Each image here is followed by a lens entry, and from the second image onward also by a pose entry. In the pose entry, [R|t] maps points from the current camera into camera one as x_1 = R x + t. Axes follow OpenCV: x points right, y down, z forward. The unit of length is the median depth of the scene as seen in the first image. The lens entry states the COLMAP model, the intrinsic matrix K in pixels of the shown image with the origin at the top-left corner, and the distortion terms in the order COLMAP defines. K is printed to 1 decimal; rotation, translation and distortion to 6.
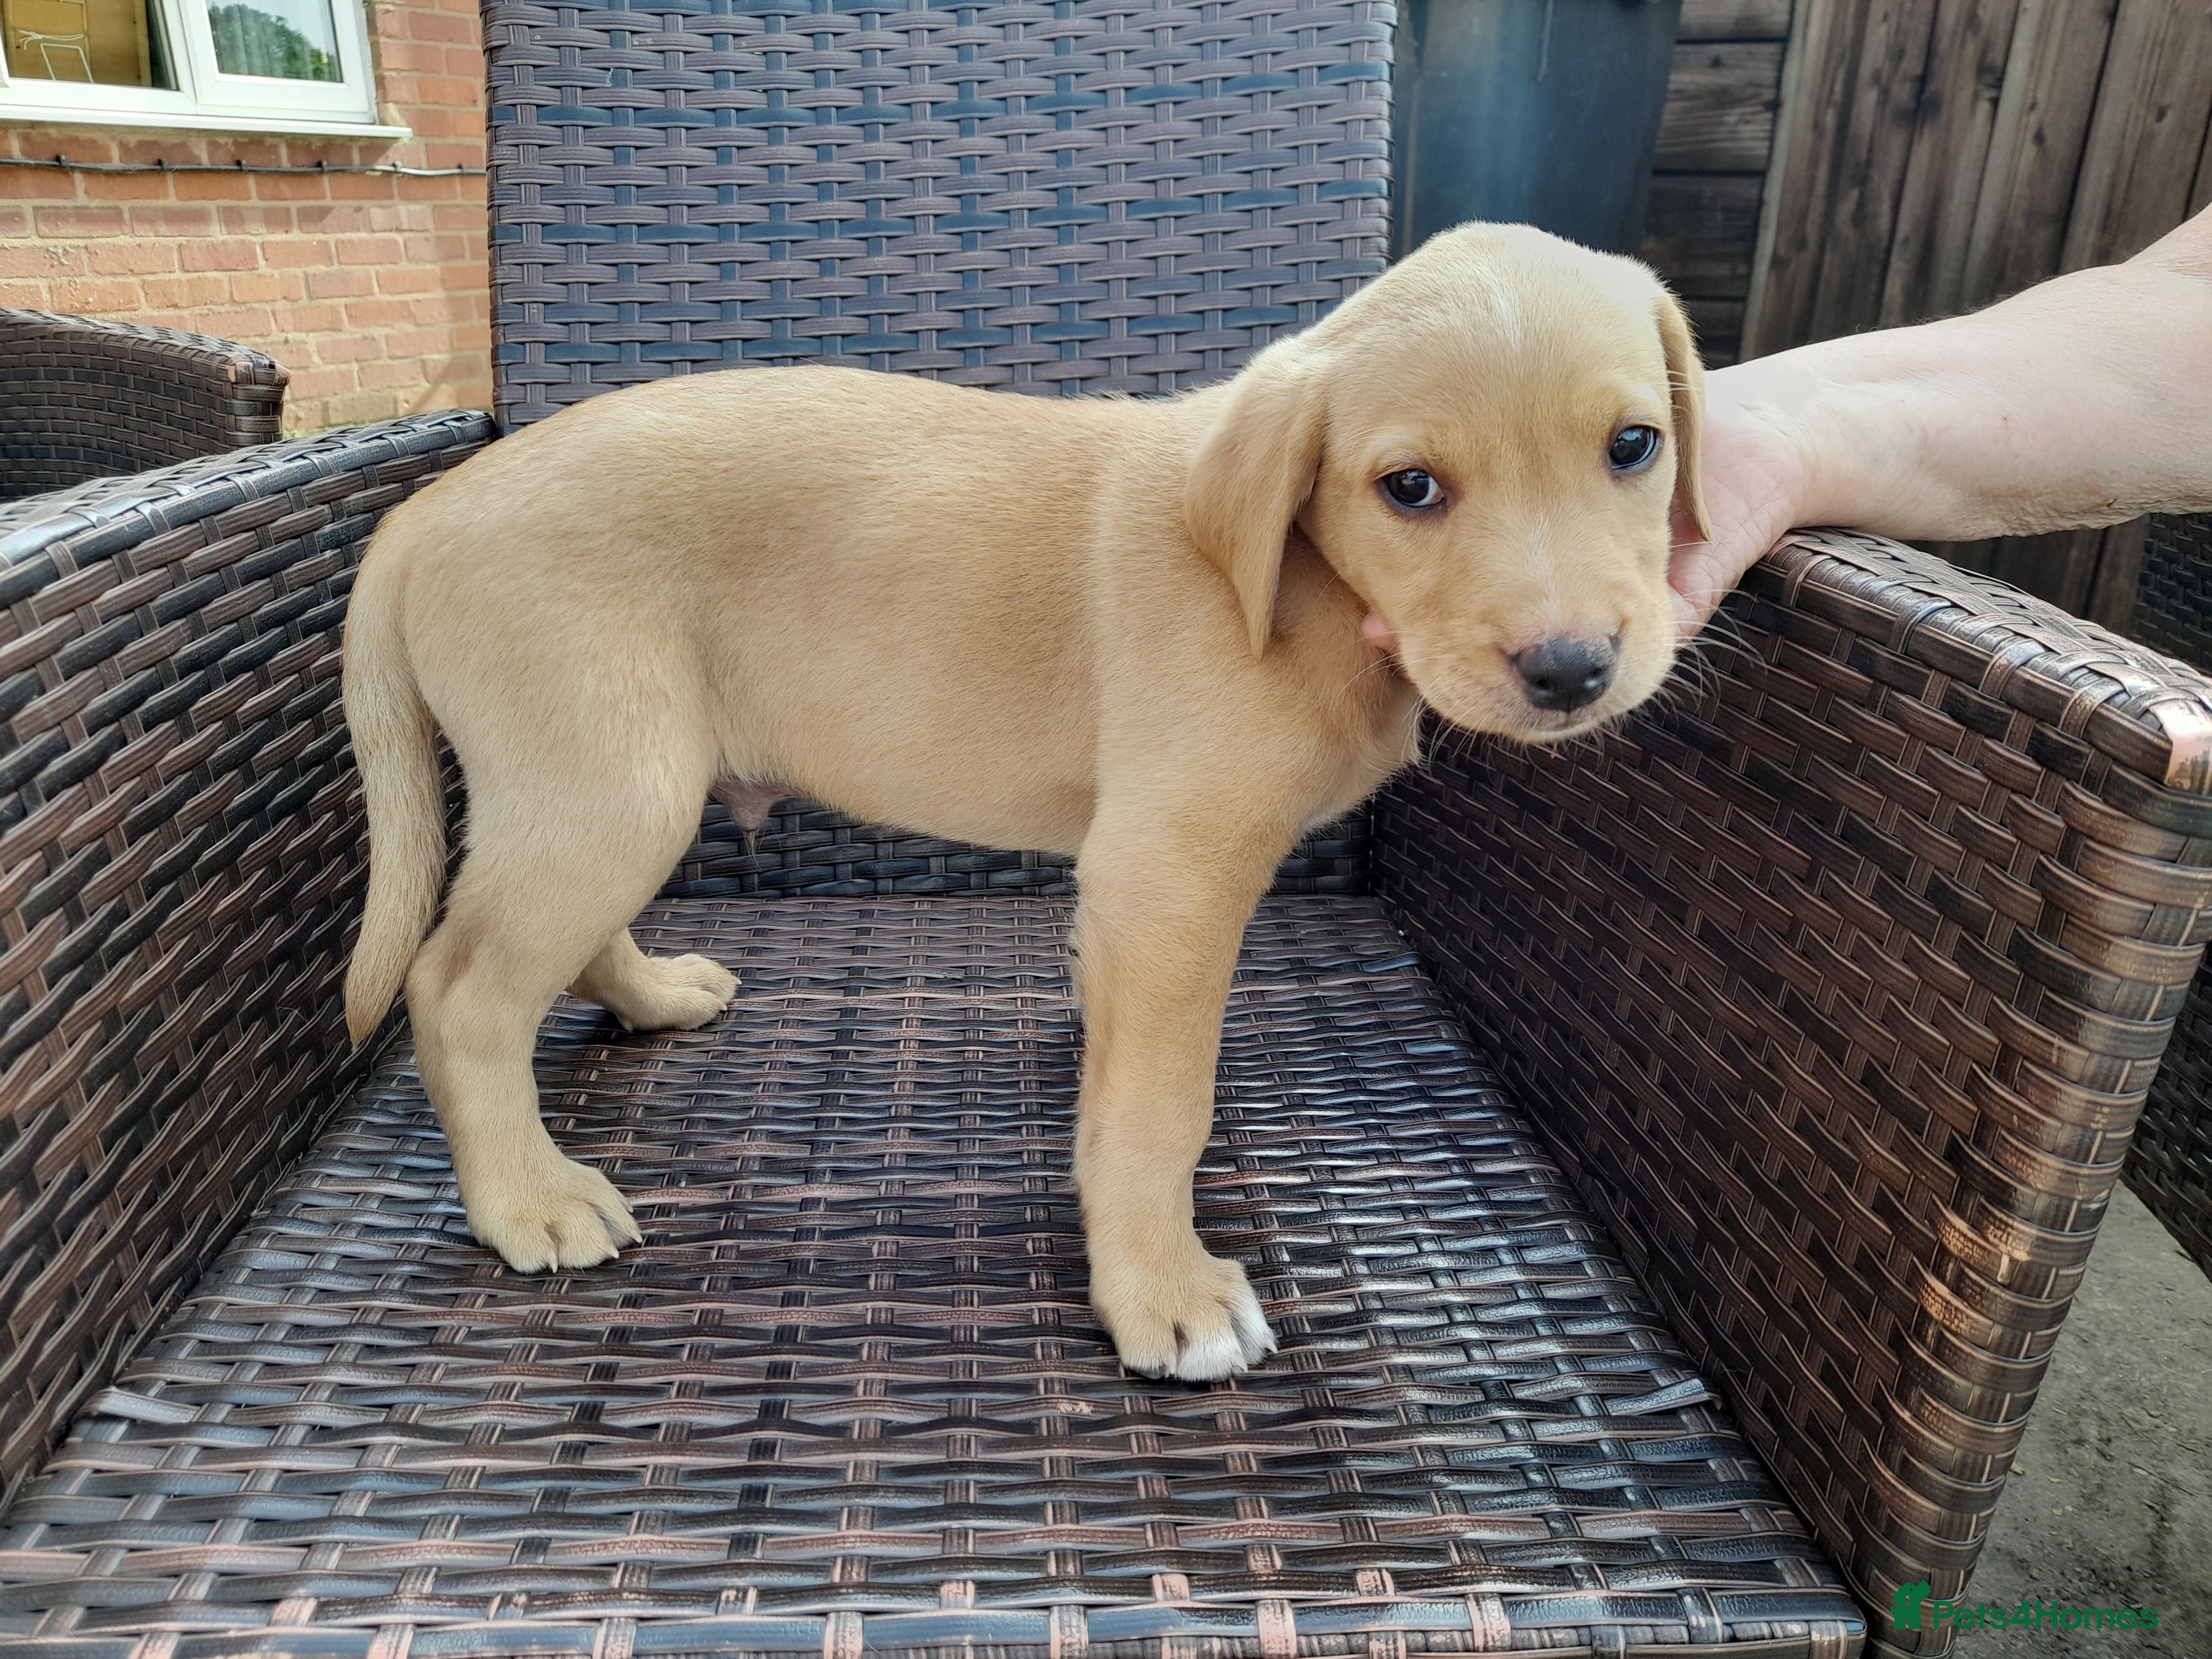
lens RADIAL K [[1550.8, 0, 1123.9], [0, 1550.8, 857.2], [0, 0, 1]] dist [0.005385, -0.005600]
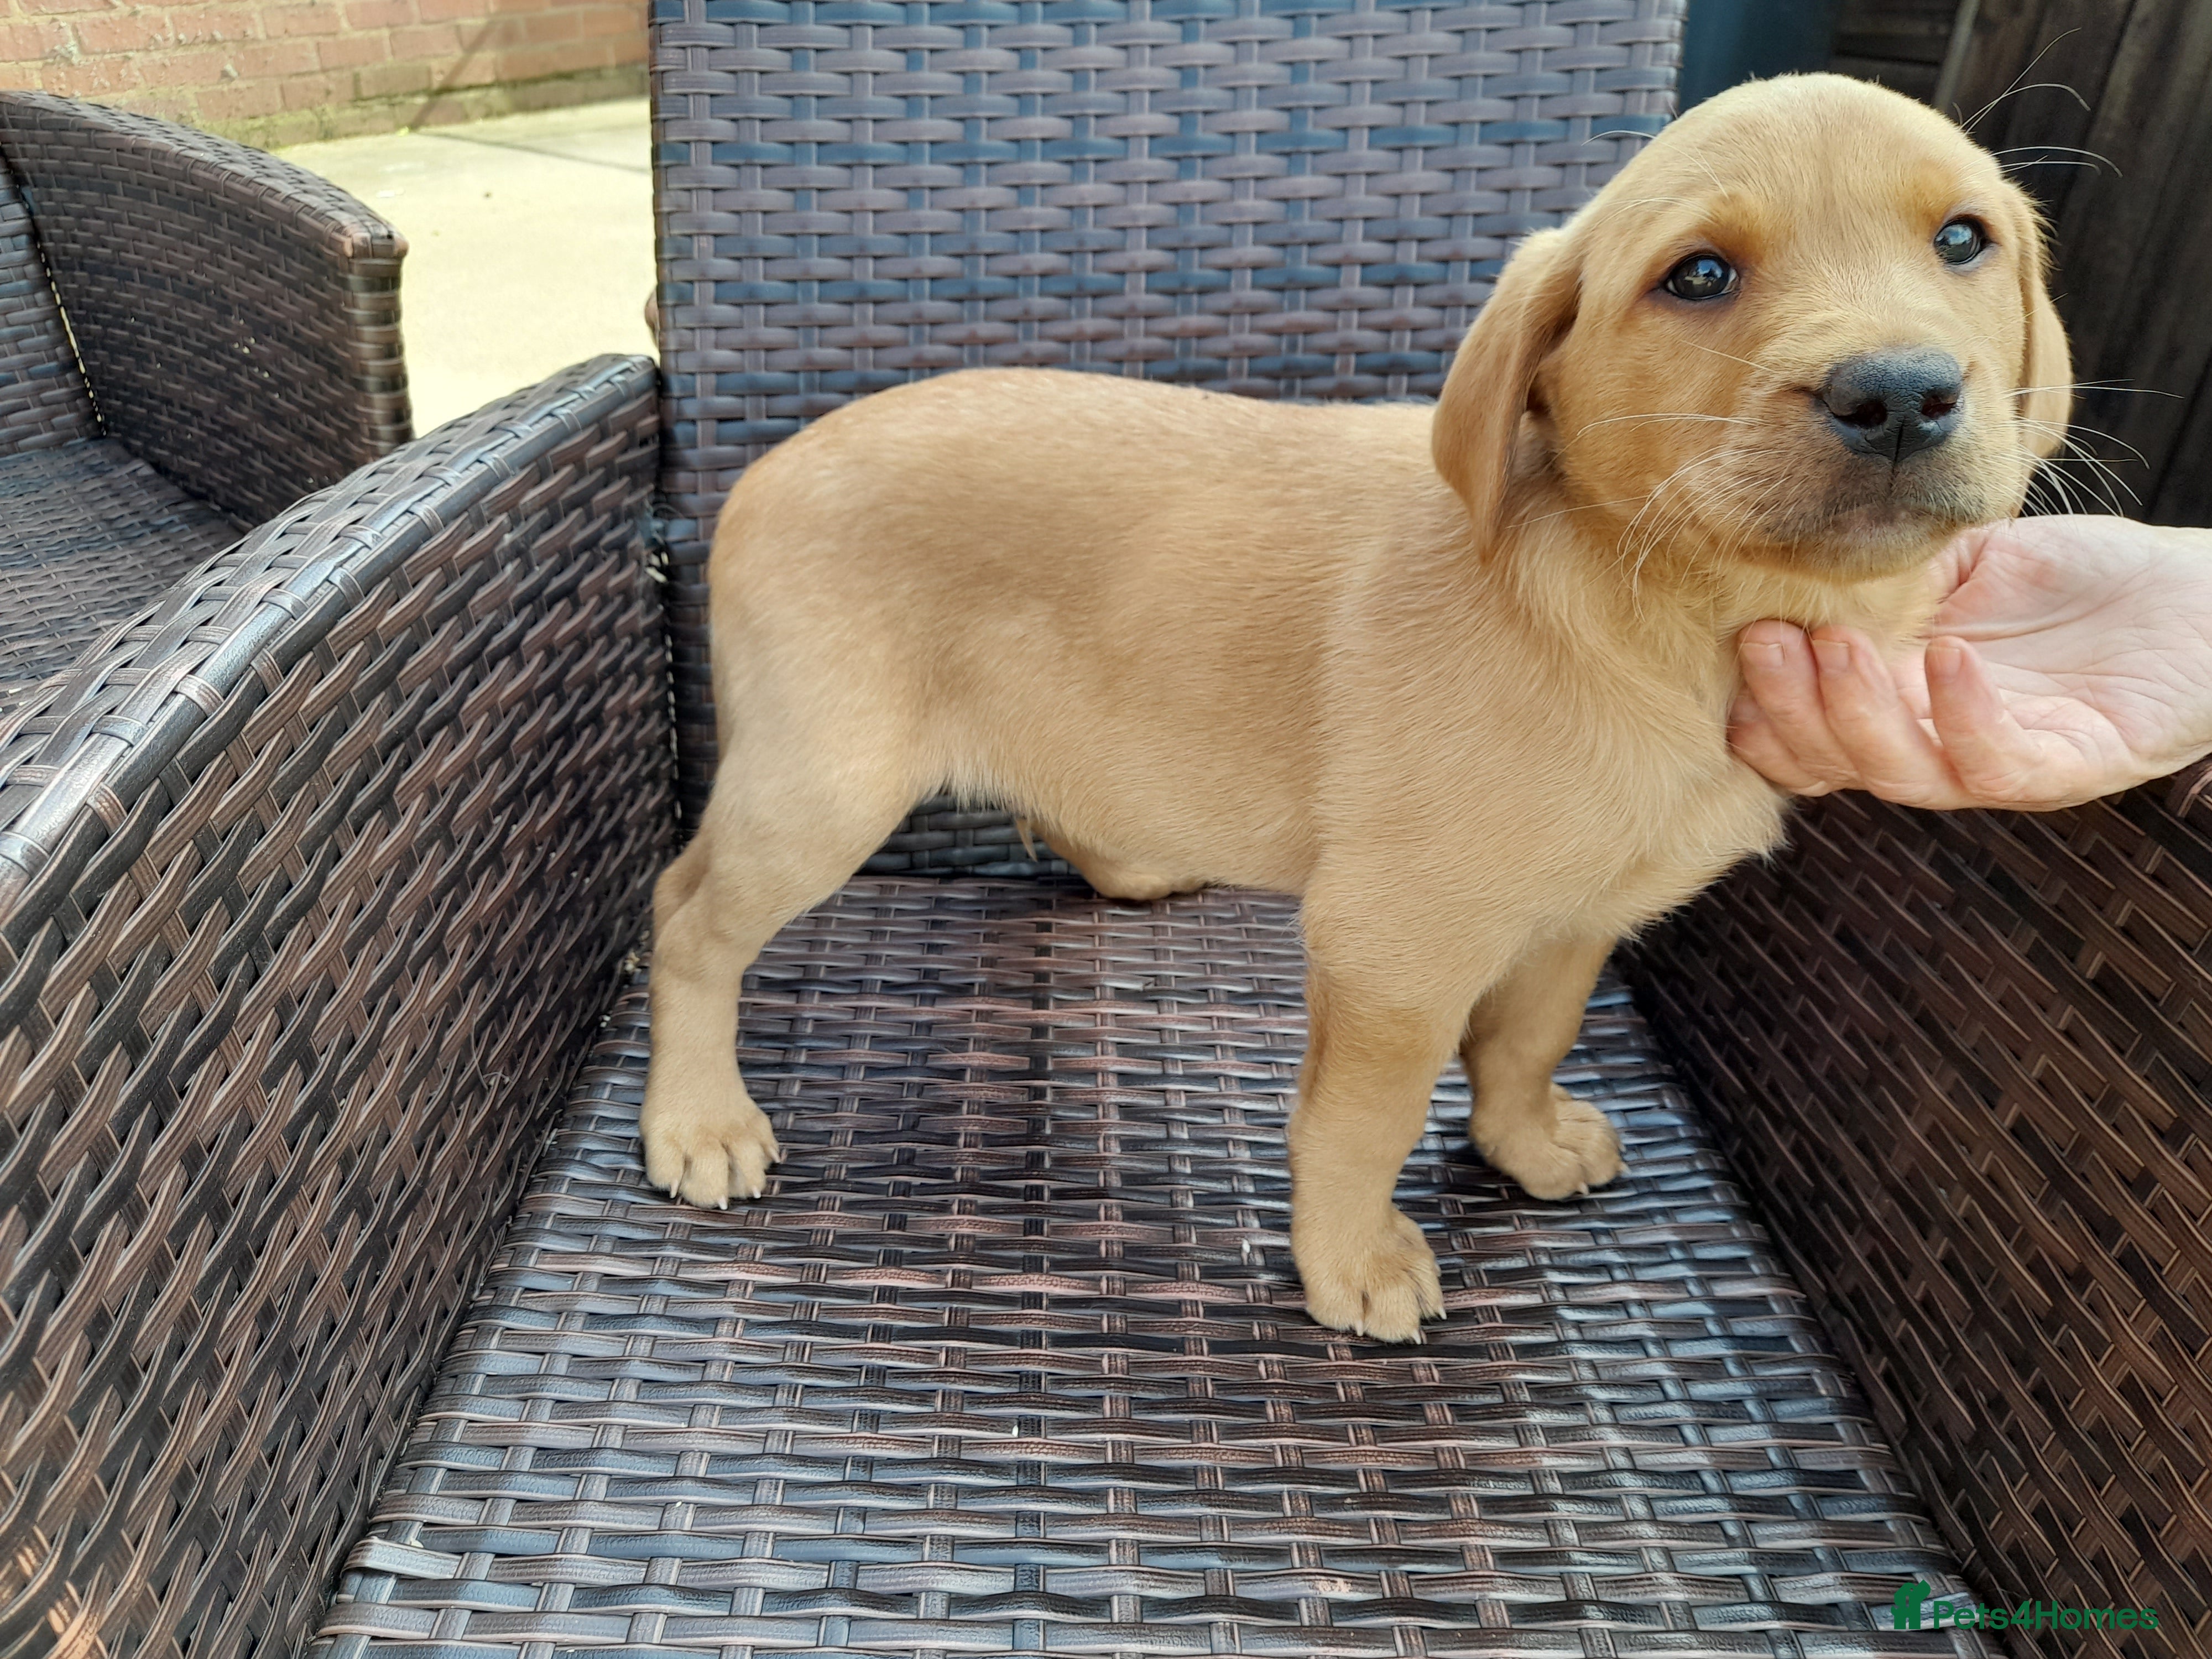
lens RADIAL K [[1569.3, 0, 1112.4], [0, 1569.3, 781.5], [0, 0, 1]] dist [-0.004023, 0.002313]
pose [[0.998929, 0.043035, -0.016967, -0.150363], [-0.039603, 0.985143, 0.167106, -0.269044], [0.023907, -0.166255, 0.985793, 0.080929]]
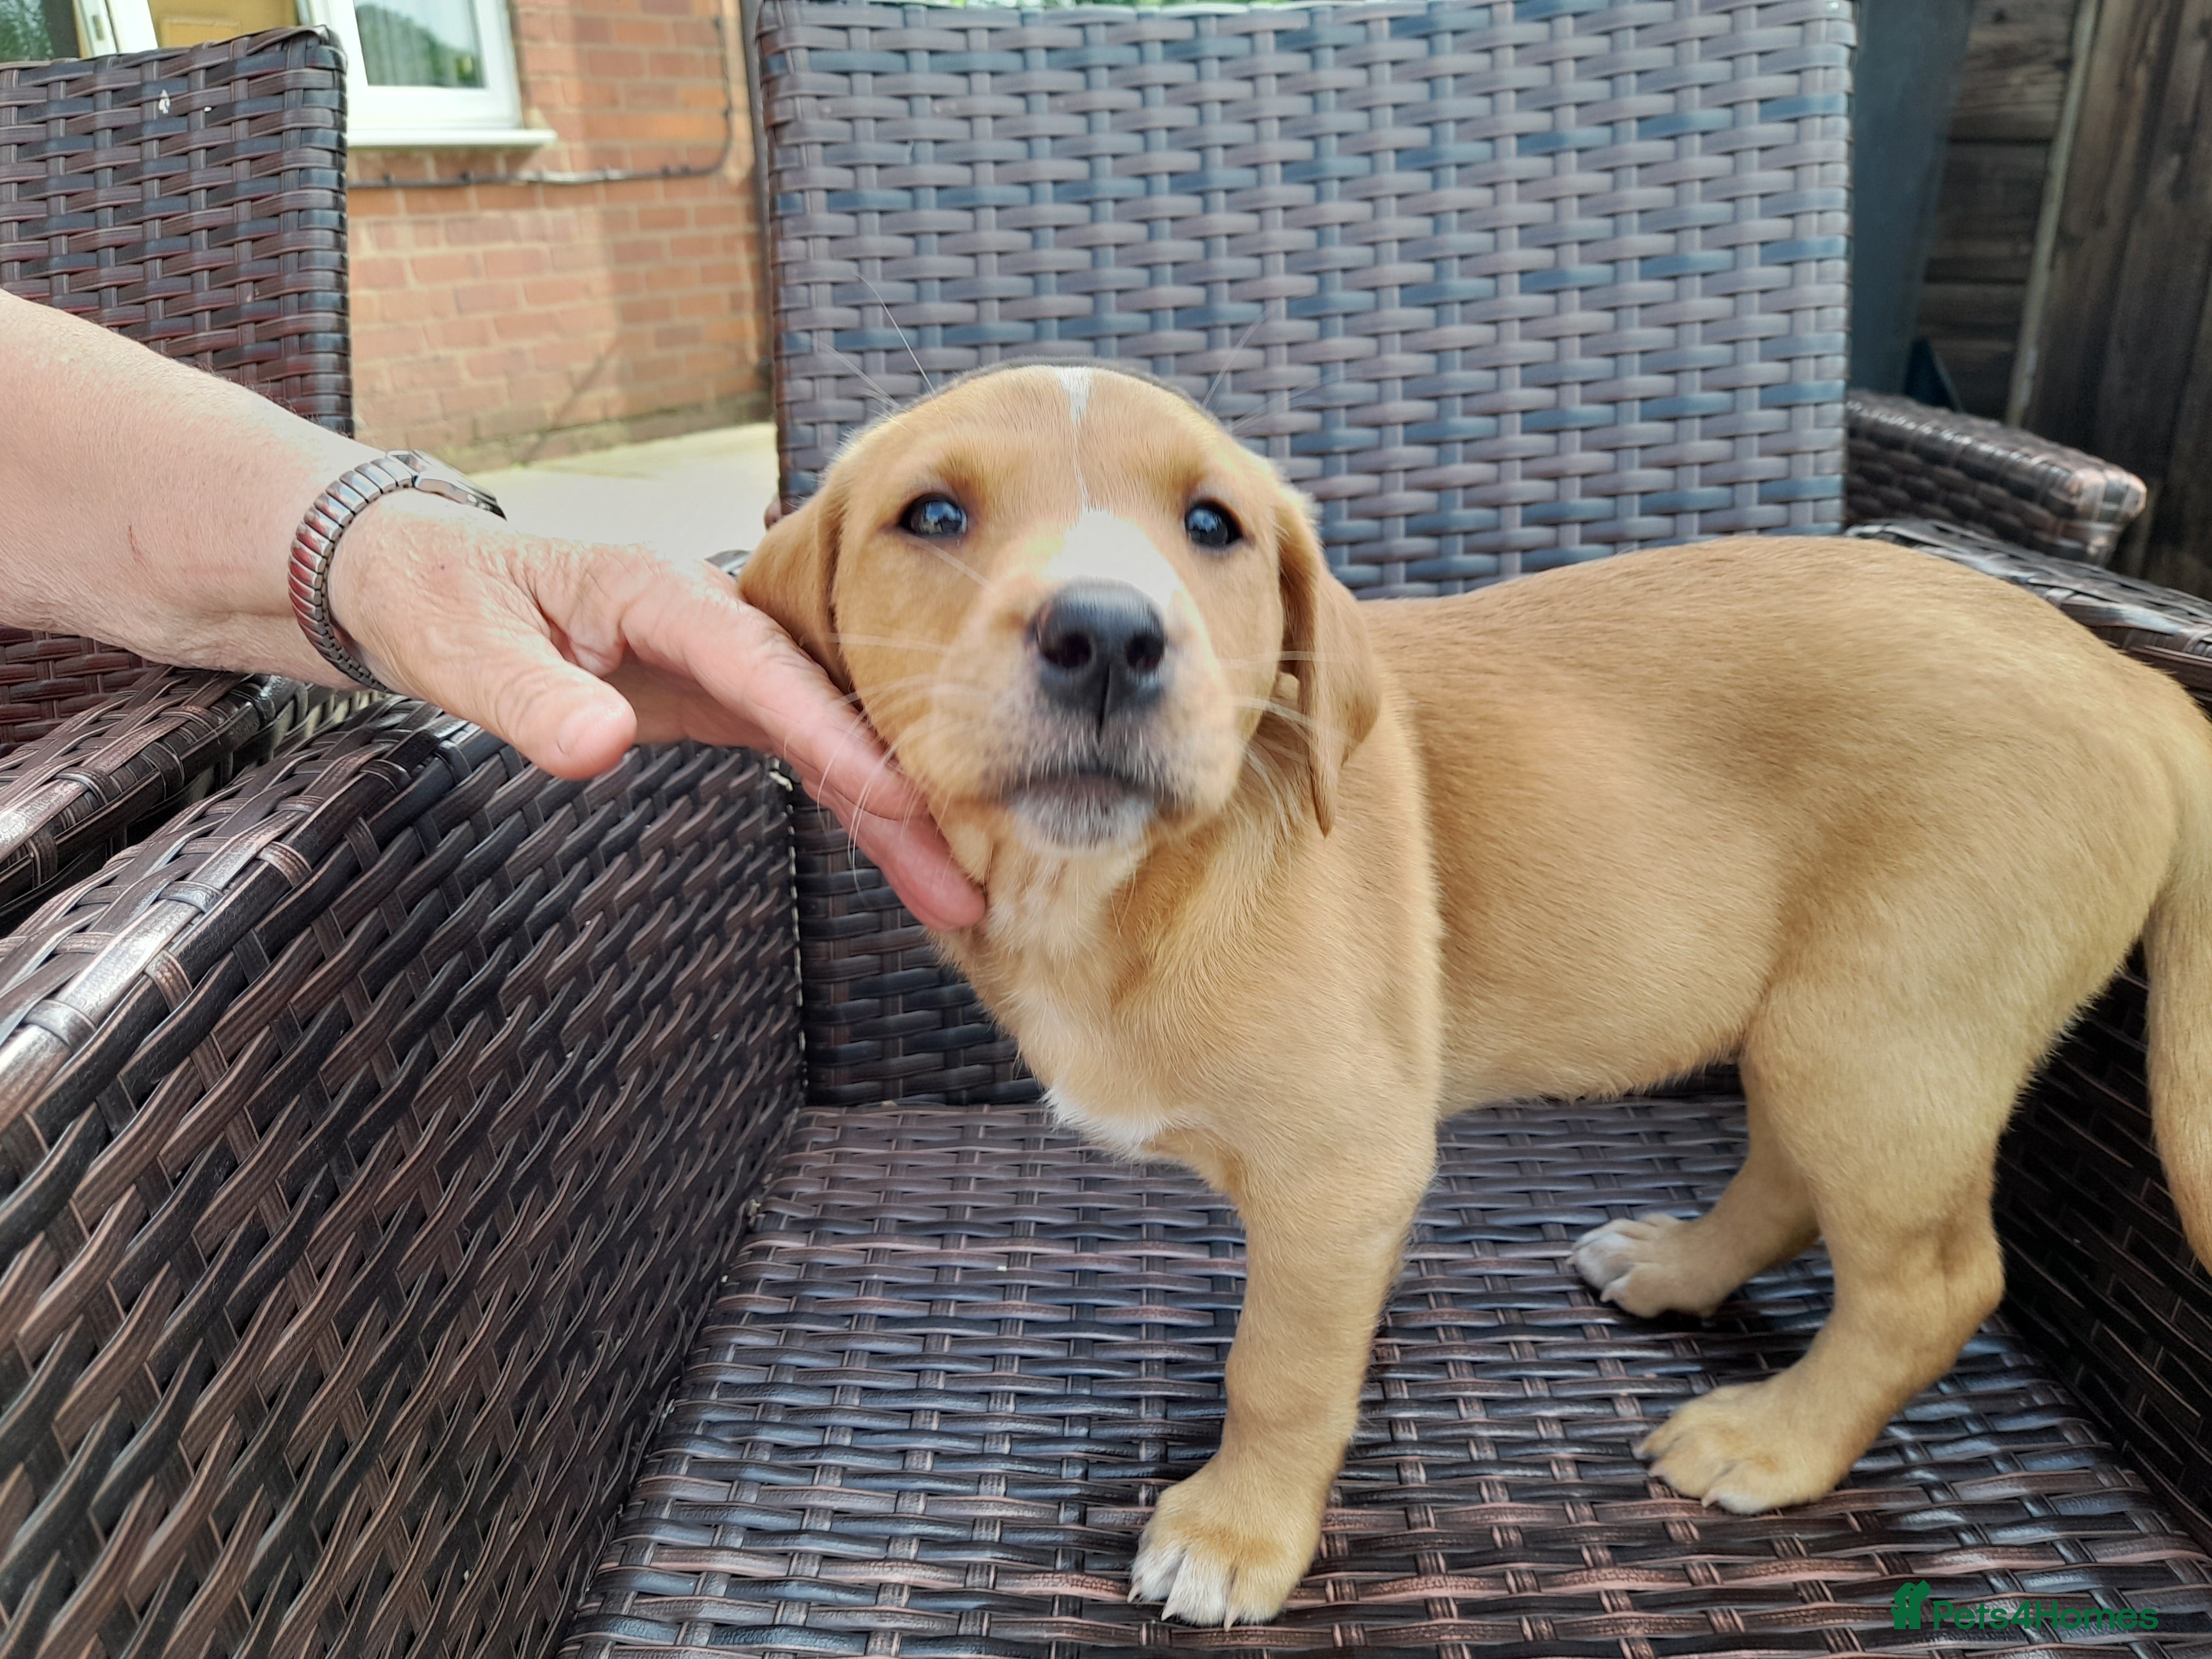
lens RADIAL K [[1562.2, 0, 1106.0], [0, 1562.2, 829.5], [0, 0, 1]] dist [-0.003223, 0.001419]
pose [[0.997042, -0.008438, -0.076393, -0.212532], [0.009023, 0.999933, 0.007317, -0.178945], [0.076326, -0.007985, 0.997051, 0.198892]]
